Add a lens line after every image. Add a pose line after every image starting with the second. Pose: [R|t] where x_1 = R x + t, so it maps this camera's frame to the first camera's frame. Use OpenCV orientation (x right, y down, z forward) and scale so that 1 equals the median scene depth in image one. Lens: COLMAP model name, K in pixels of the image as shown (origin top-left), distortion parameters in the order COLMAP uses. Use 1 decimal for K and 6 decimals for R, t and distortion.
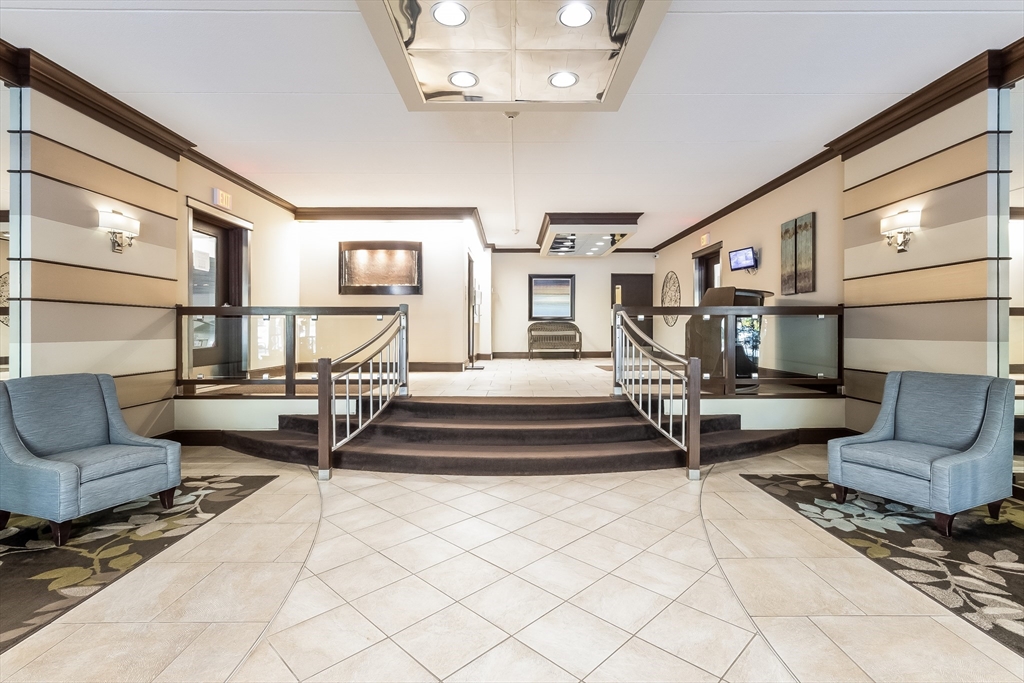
lens RADIAL K [[488.5, 0, 520.6], [0, 488.5, 327.1], [0, 0, 1]] dist [0.005667, -0.000330]
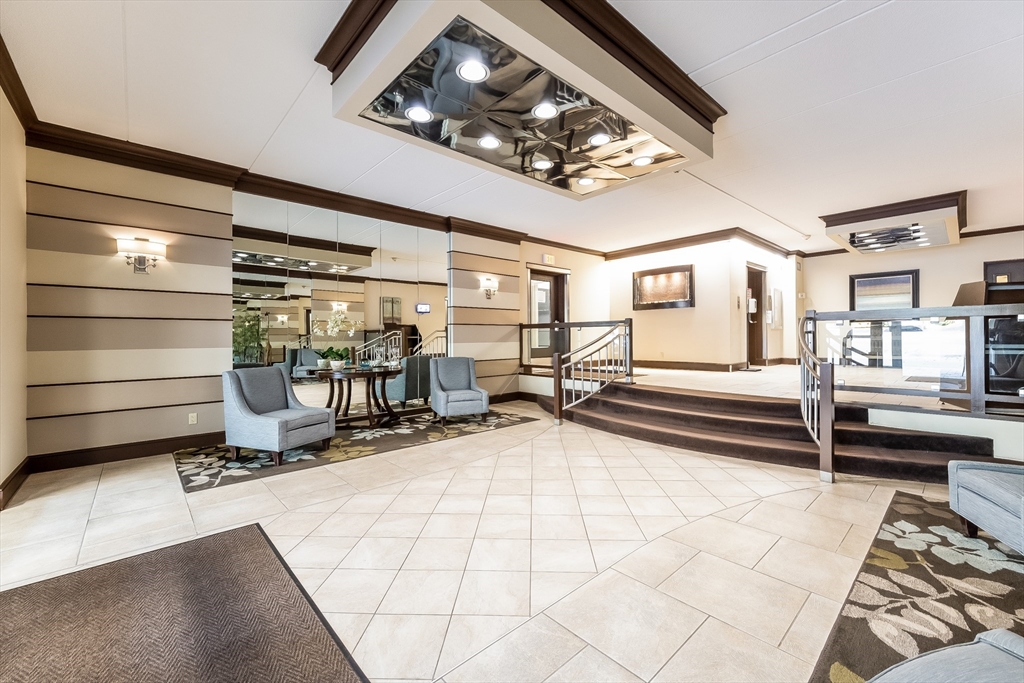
lens RADIAL K [[412.5, 0, 505.8], [0, 412.5, 339.7], [0, 0, 1]] dist [0.001717, 0.000486]
pose [[0.655540, 0.000336, -0.755160, 0.479914], [0.011735, 0.999875, 0.010631, -0.001950], [0.755069, -0.015830, 0.655454, -0.058737]]
